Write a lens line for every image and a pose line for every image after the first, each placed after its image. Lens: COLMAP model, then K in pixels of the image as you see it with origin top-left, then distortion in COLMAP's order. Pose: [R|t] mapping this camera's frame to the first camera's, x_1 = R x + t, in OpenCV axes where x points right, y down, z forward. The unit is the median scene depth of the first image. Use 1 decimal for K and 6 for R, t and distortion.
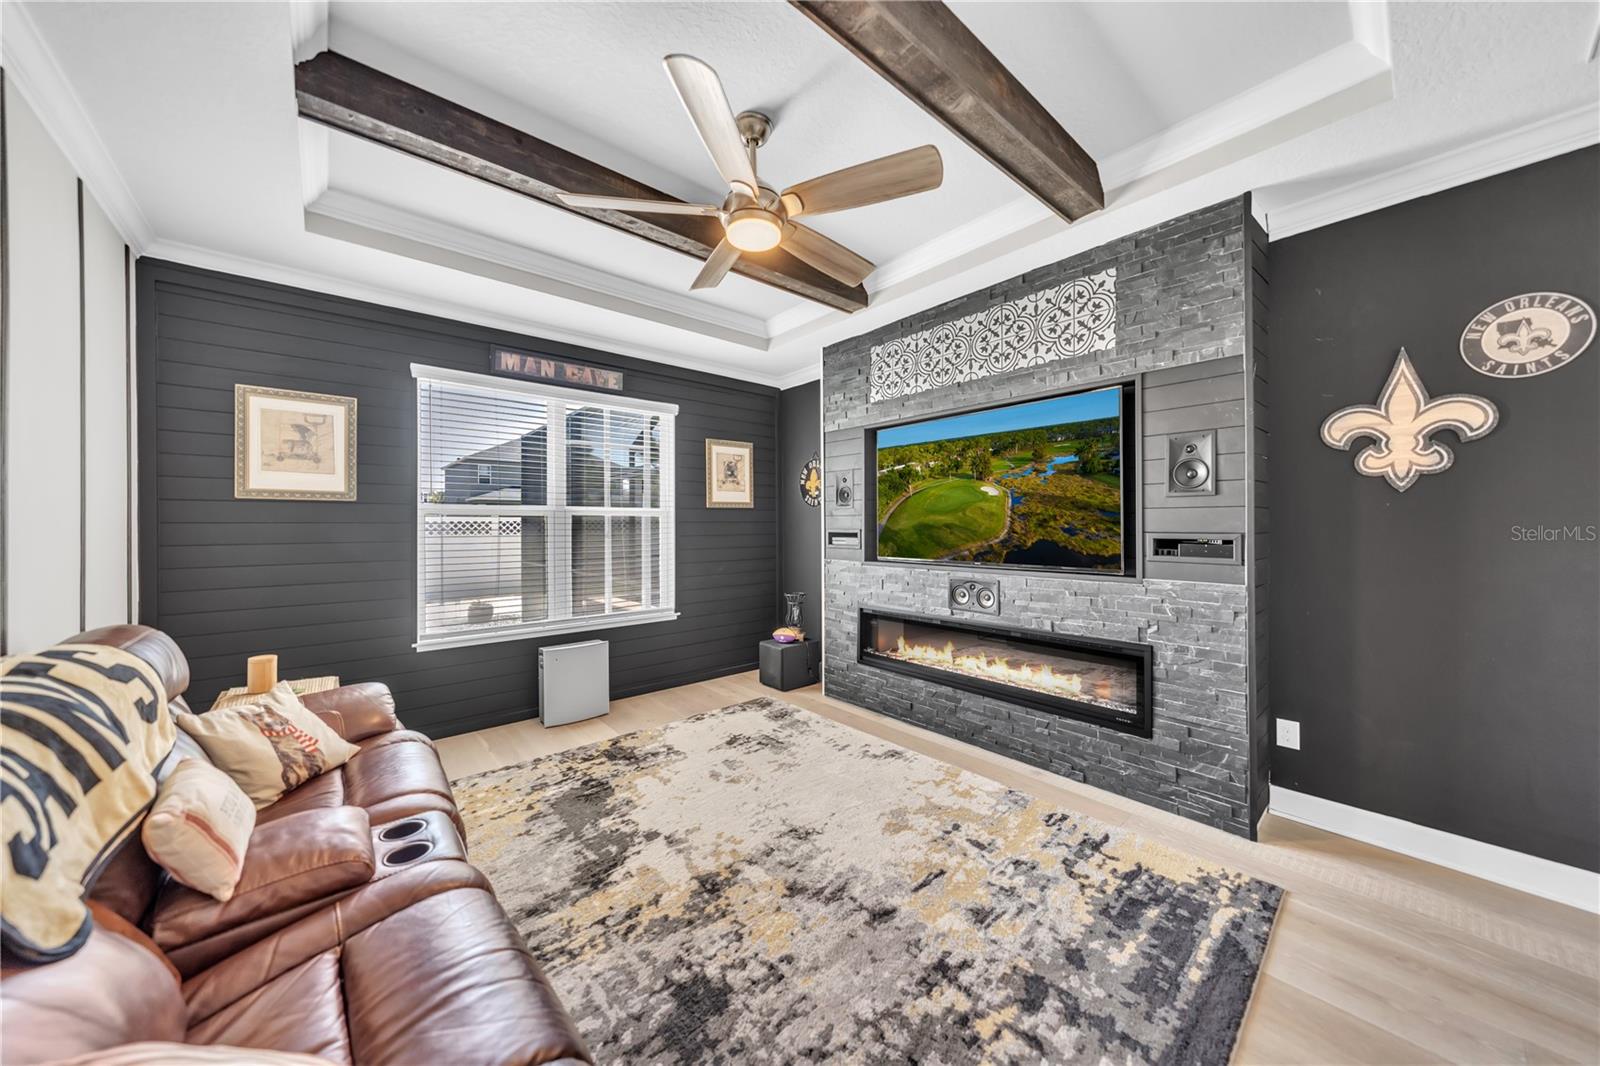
lens RADIAL K [[549.2, 0, 868.9], [0, 549.2, 524.3], [0, 0, 1]] dist [-0.000074, 0.000037]
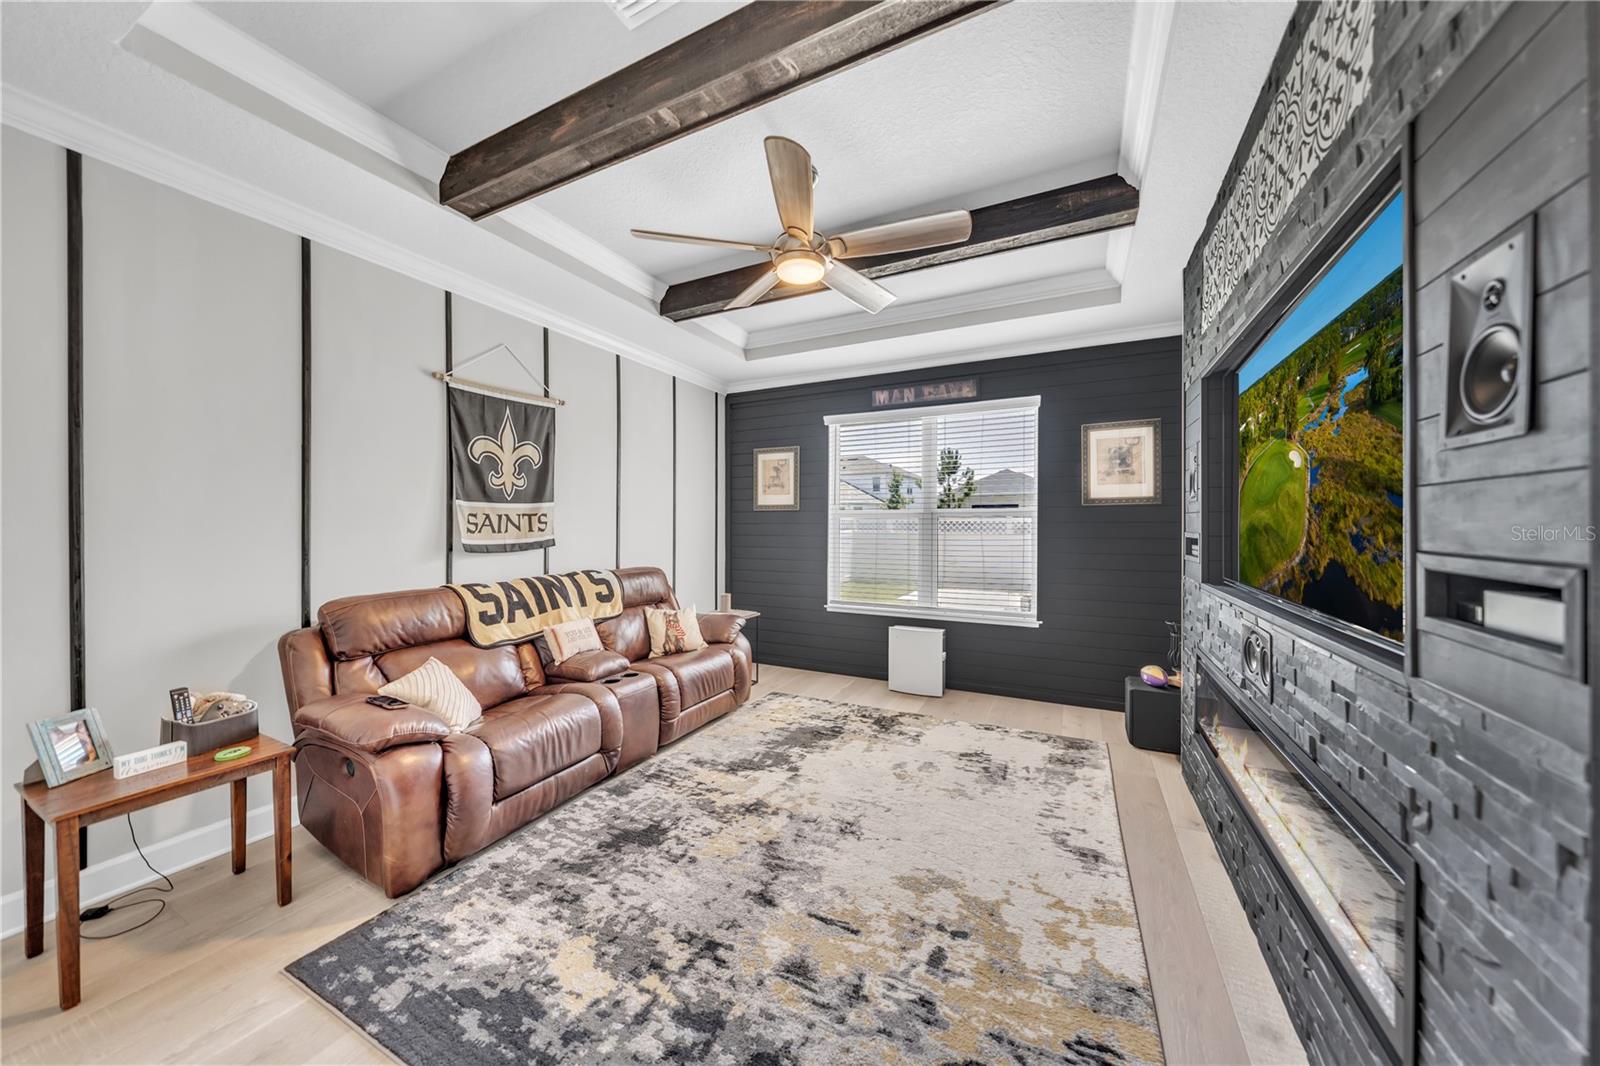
lens RADIAL K [[596.9, 0, 797.8], [0, 596.9, 528.6], [0, 0, 1]] dist [-0.001118, -0.000210]
pose [[0.302428, 0.008546, -0.953134, 0.855323], [-0.002286, 0.999963, 0.008240, -0.002860], [0.953169, -0.000314, 0.302437, 0.547757]]
